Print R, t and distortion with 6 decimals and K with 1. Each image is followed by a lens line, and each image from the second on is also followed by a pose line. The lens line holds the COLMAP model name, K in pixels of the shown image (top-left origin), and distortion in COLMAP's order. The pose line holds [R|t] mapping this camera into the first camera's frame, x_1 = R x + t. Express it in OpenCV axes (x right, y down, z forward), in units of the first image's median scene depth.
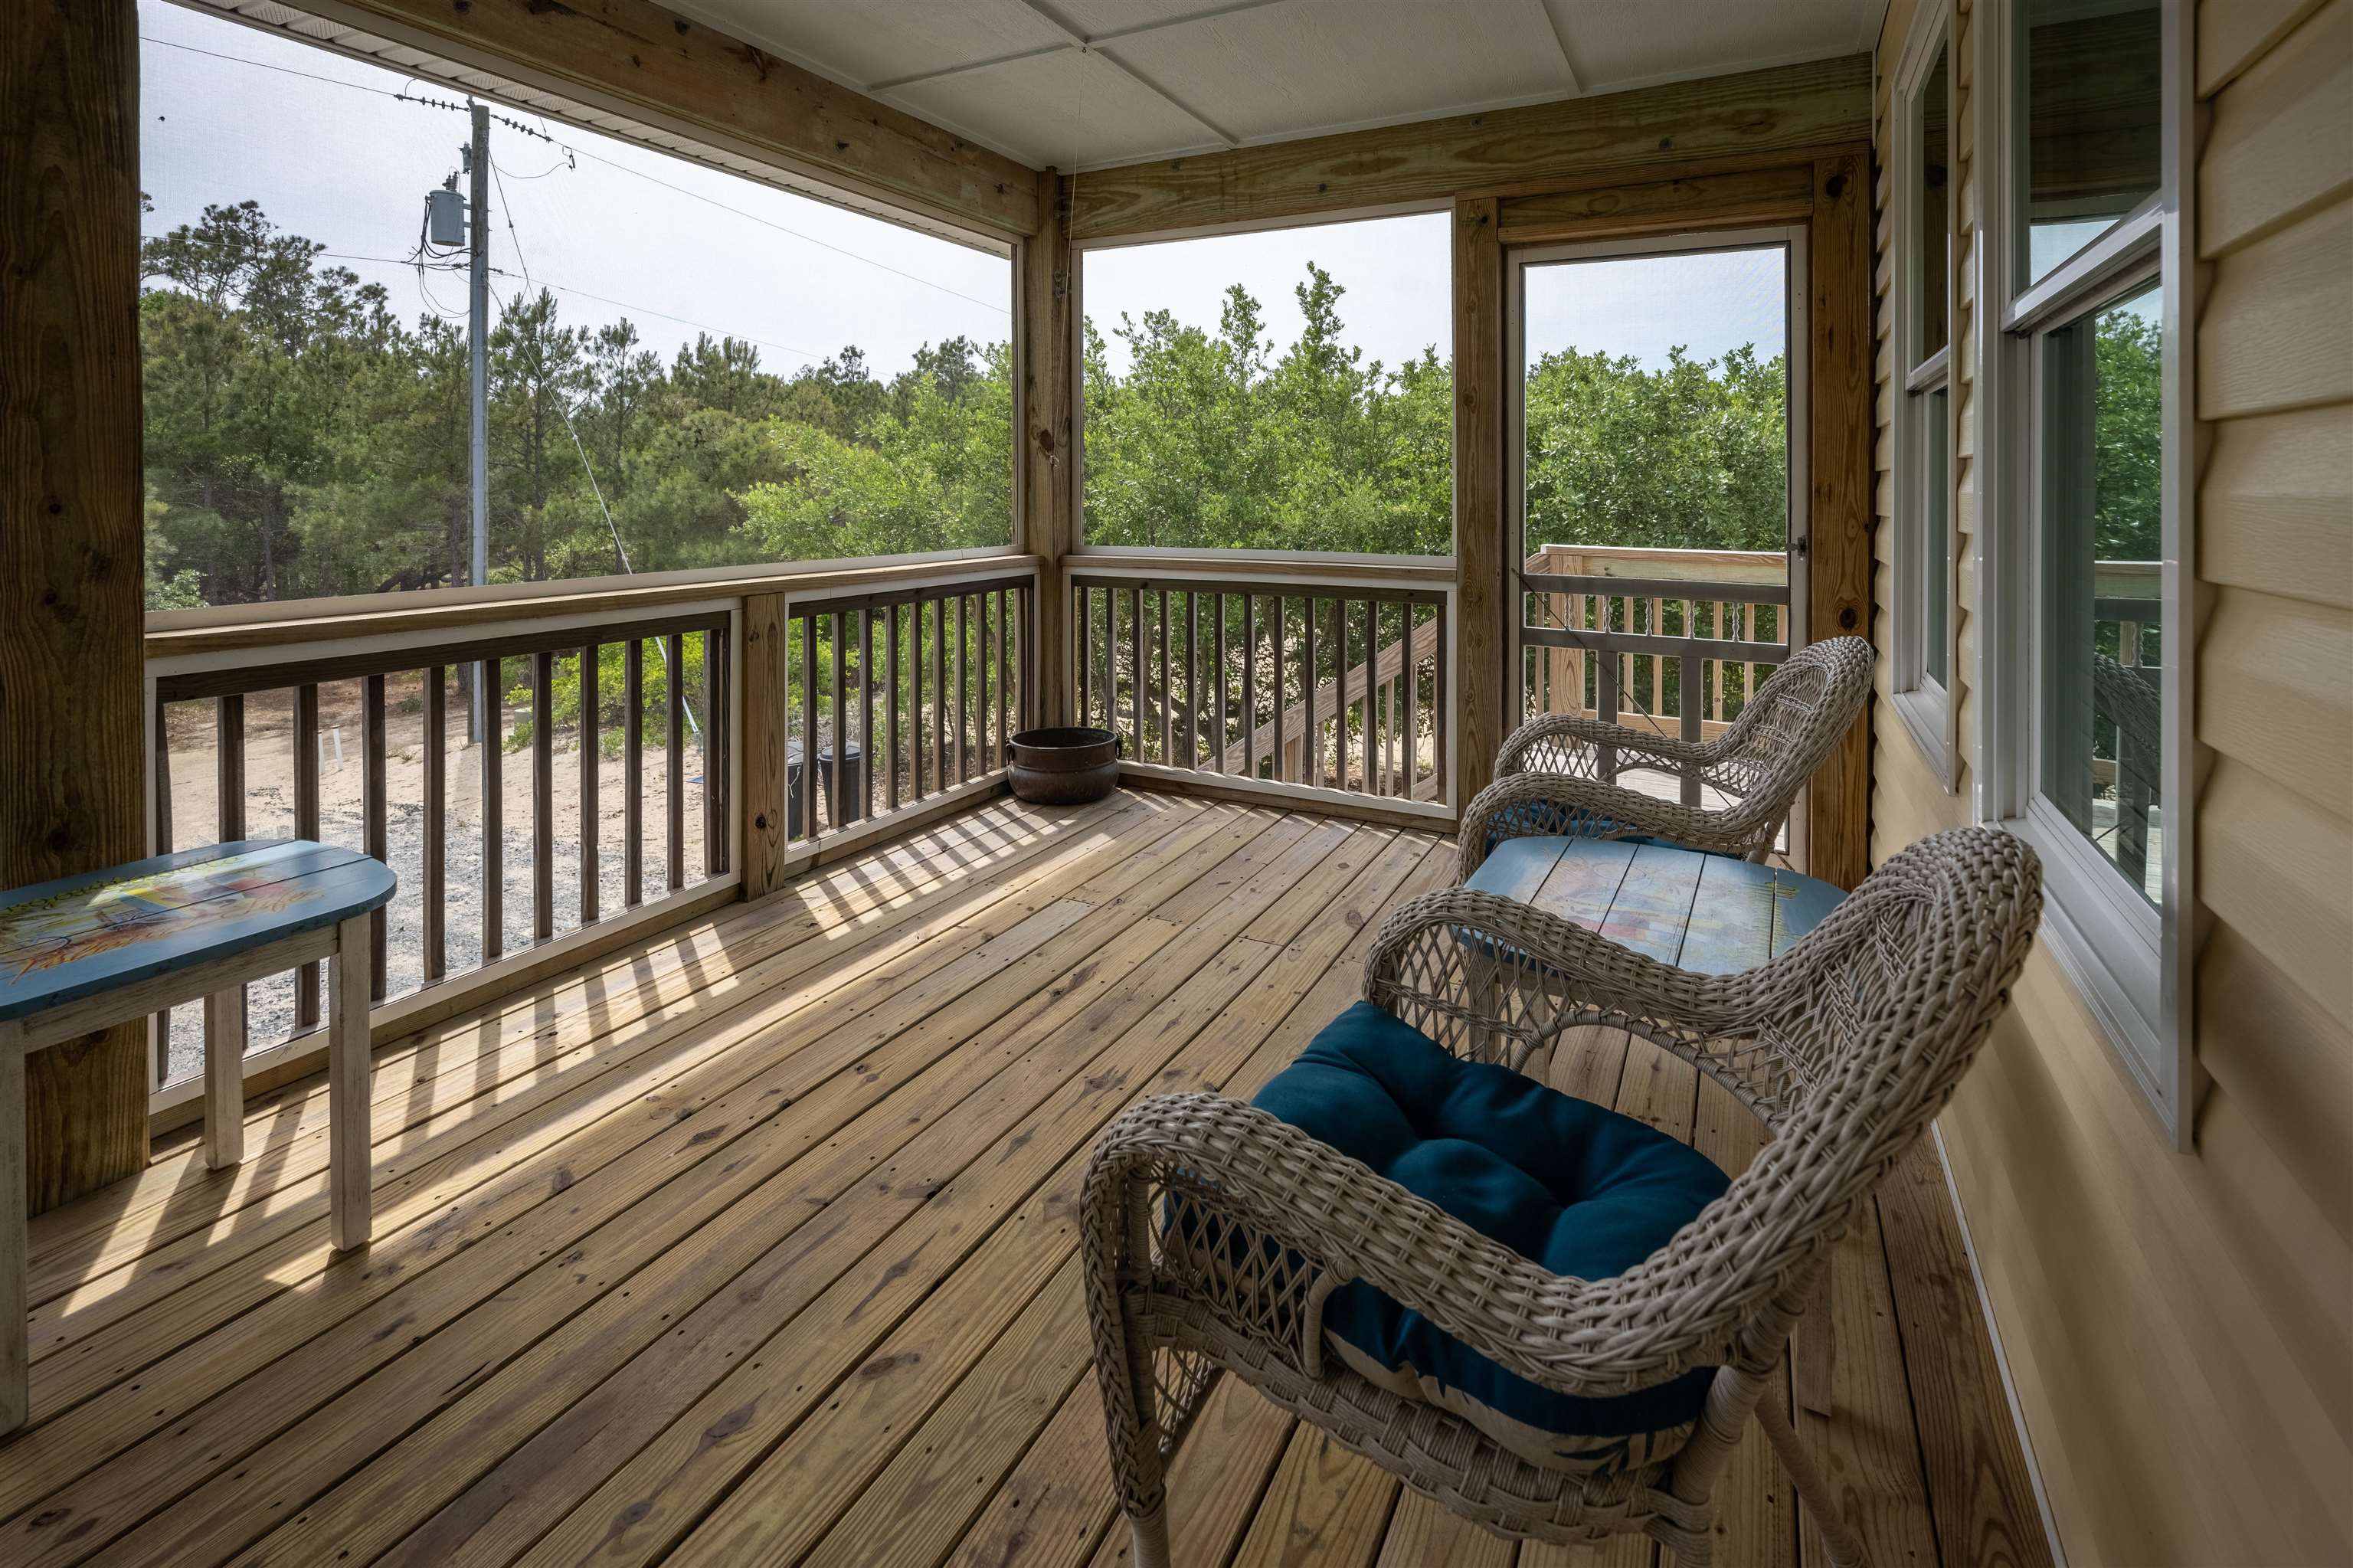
lens RADIAL K [[1076.2, 0, 1181.2], [0, 1076.2, 631.2], [0, 0, 1]] dist [-0.001008, 0.000081]
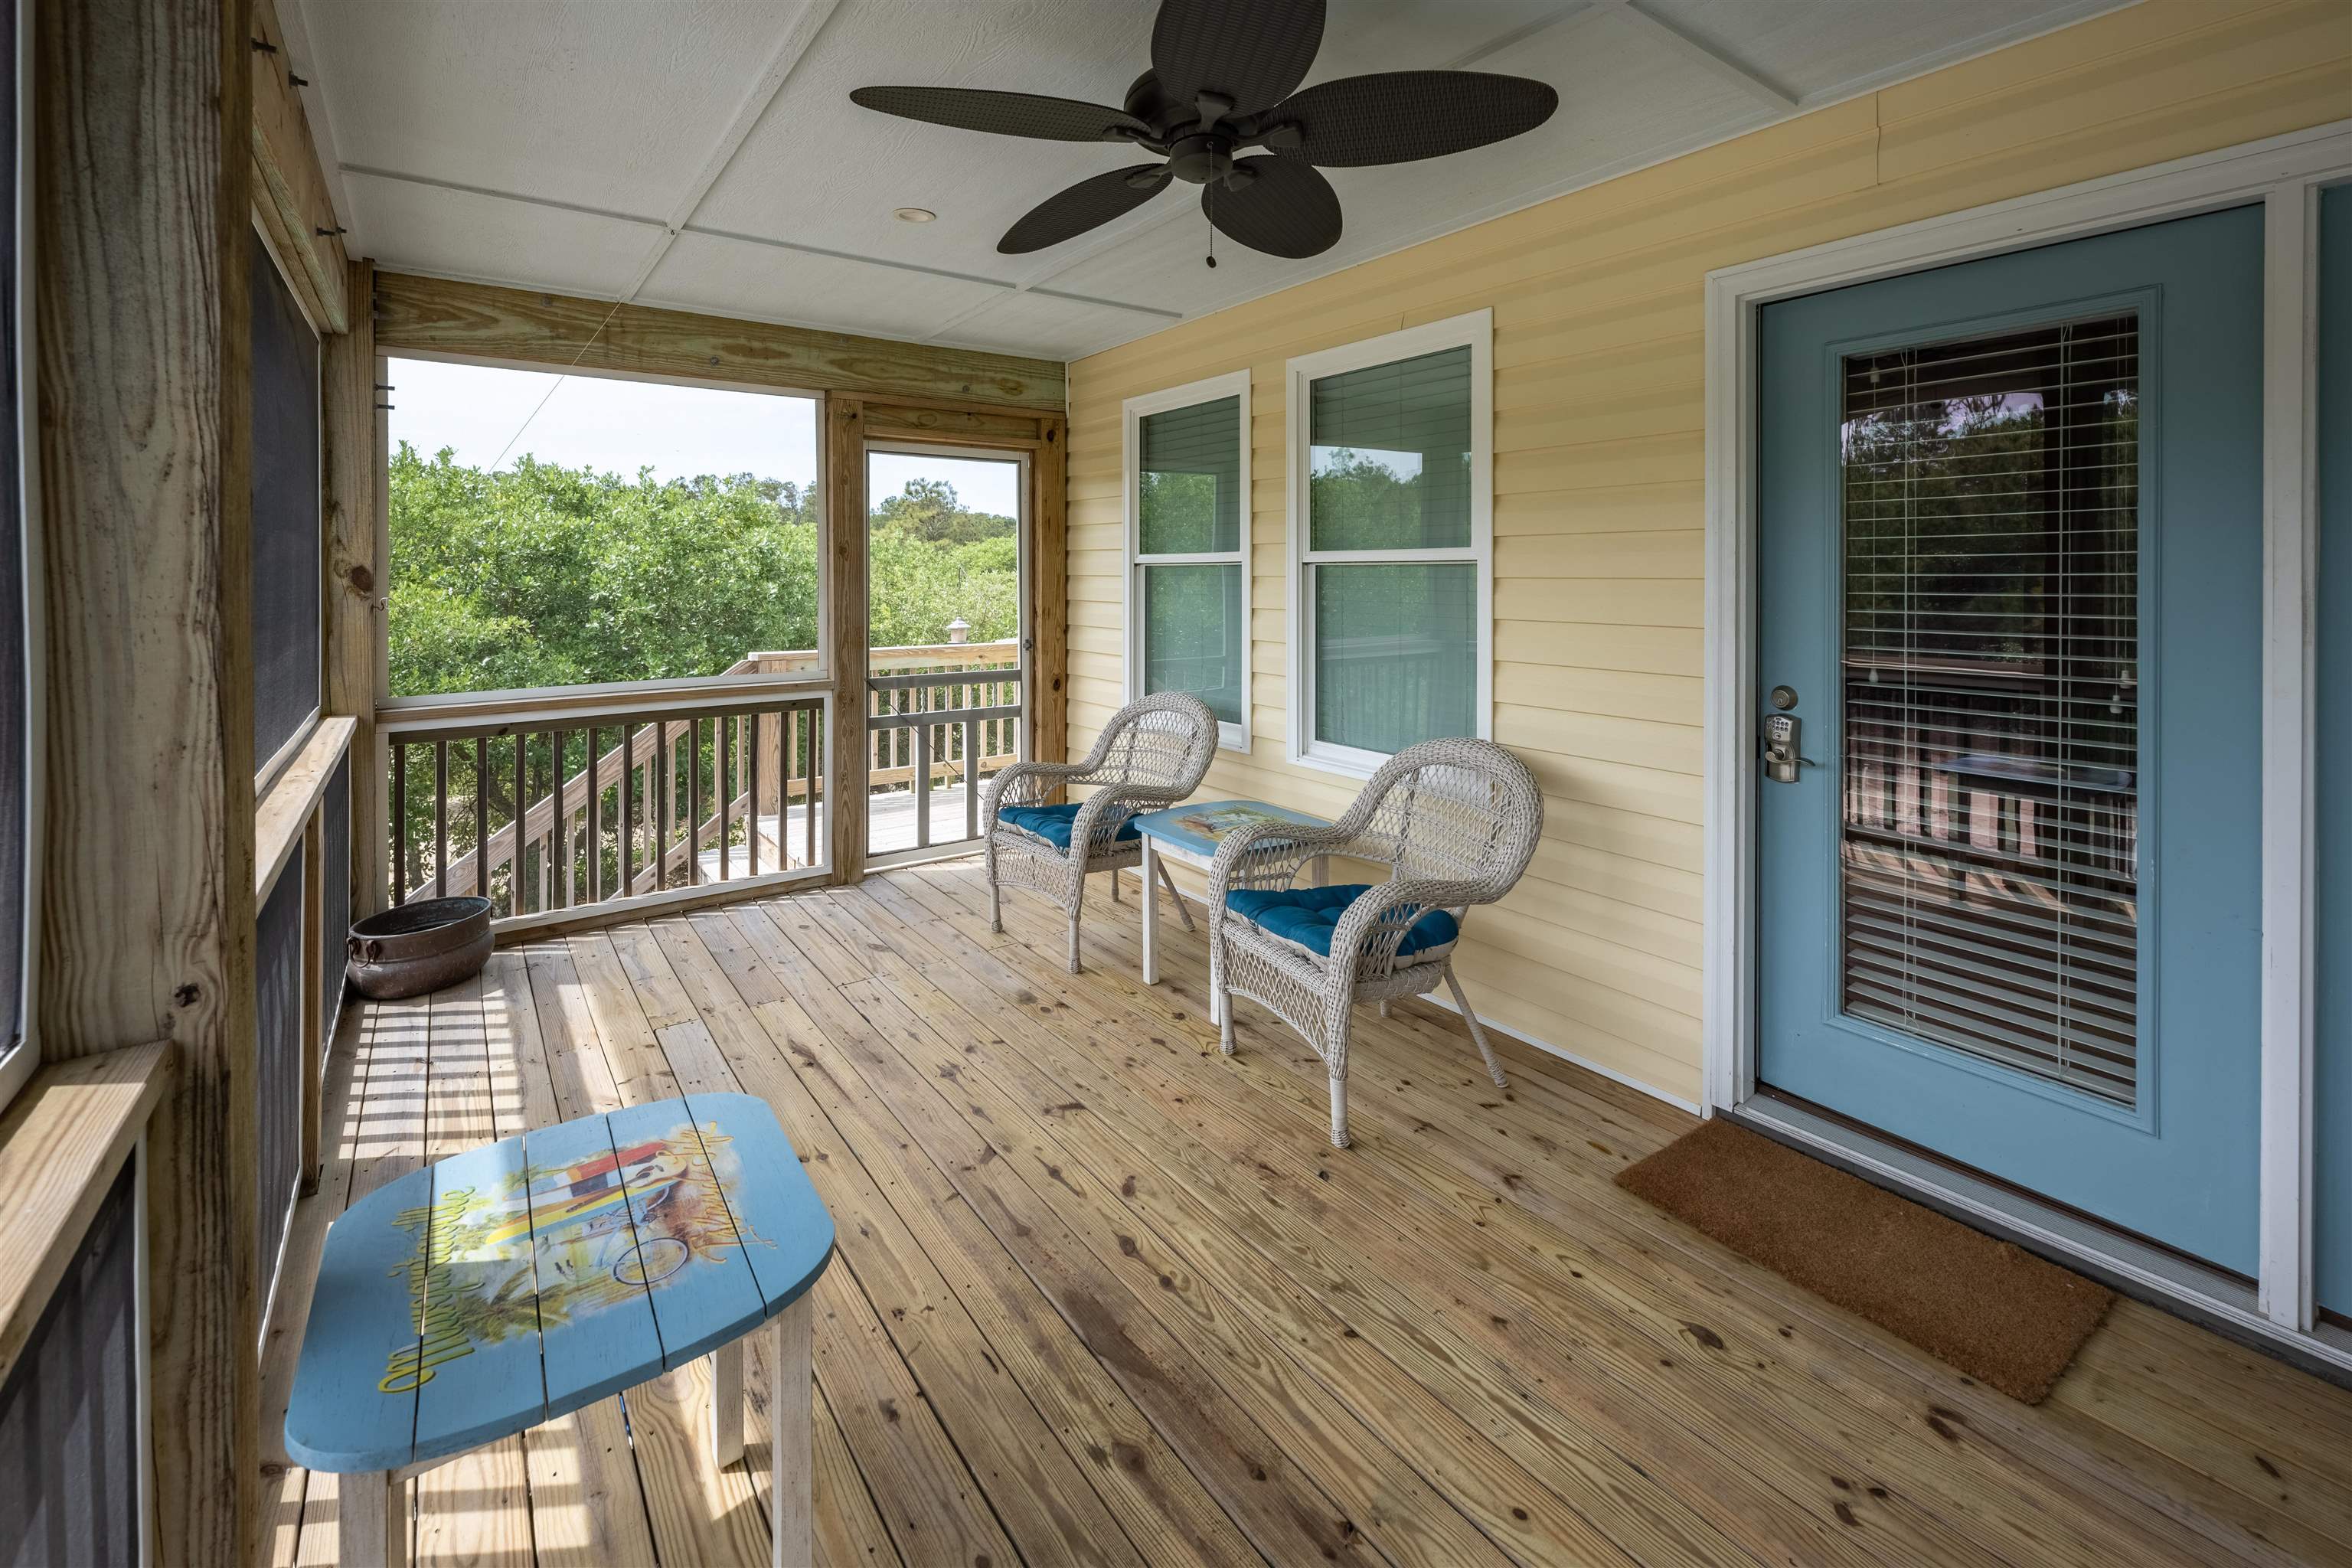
lens RADIAL K [[987.3, 0, 1168.5], [0, 987.3, 797.2], [0, 0, 1]] dist [-0.000398, -0.000001]
pose [[0.445470, -0.206398, 0.871181, -0.705001], [0.123417, 0.977931, 0.168581, -0.078362], [-0.886749, 0.032421, 0.461112, 0.104917]]
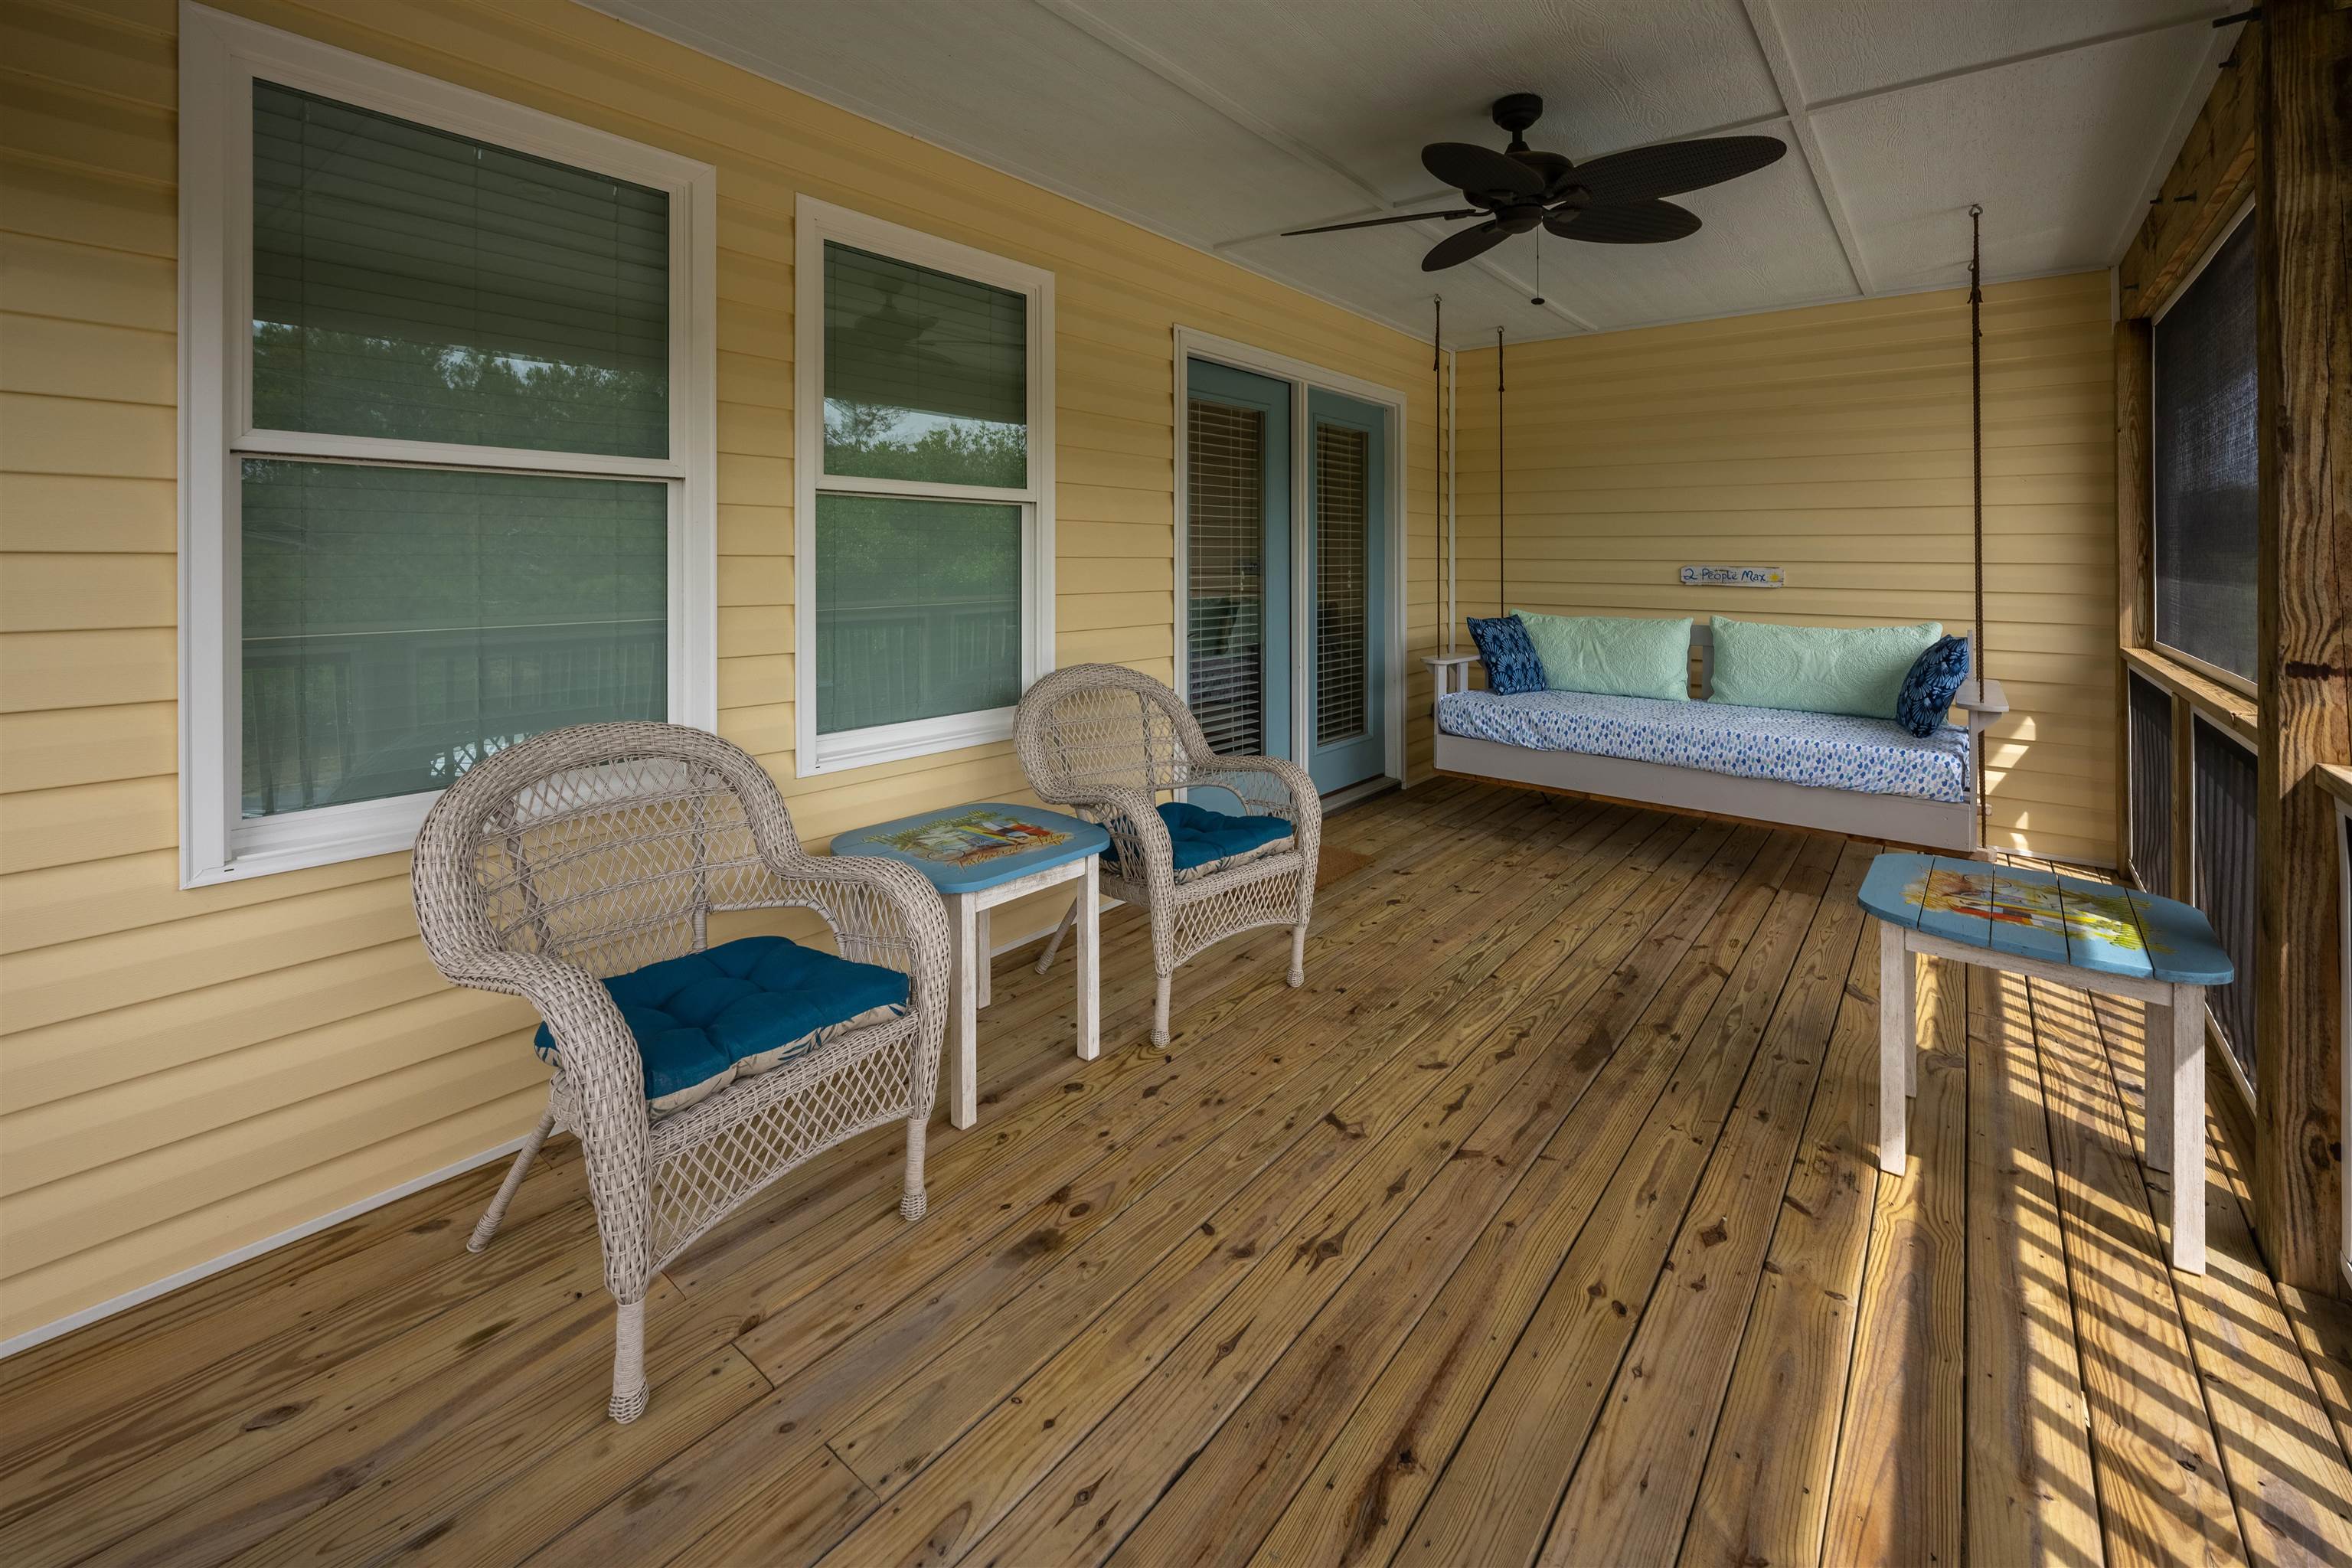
lens RADIAL K [[961.0, 0, 1174.5], [0, 961.0, 719.7], [0, 0, 1]] dist [-0.001091, -0.000315]
pose [[-0.979766, -0.047501, 0.194430, -0.062007], [0.012602, 0.954862, 0.296783, -0.177777], [-0.199751, 0.293228, -0.934942, 1.179079]]
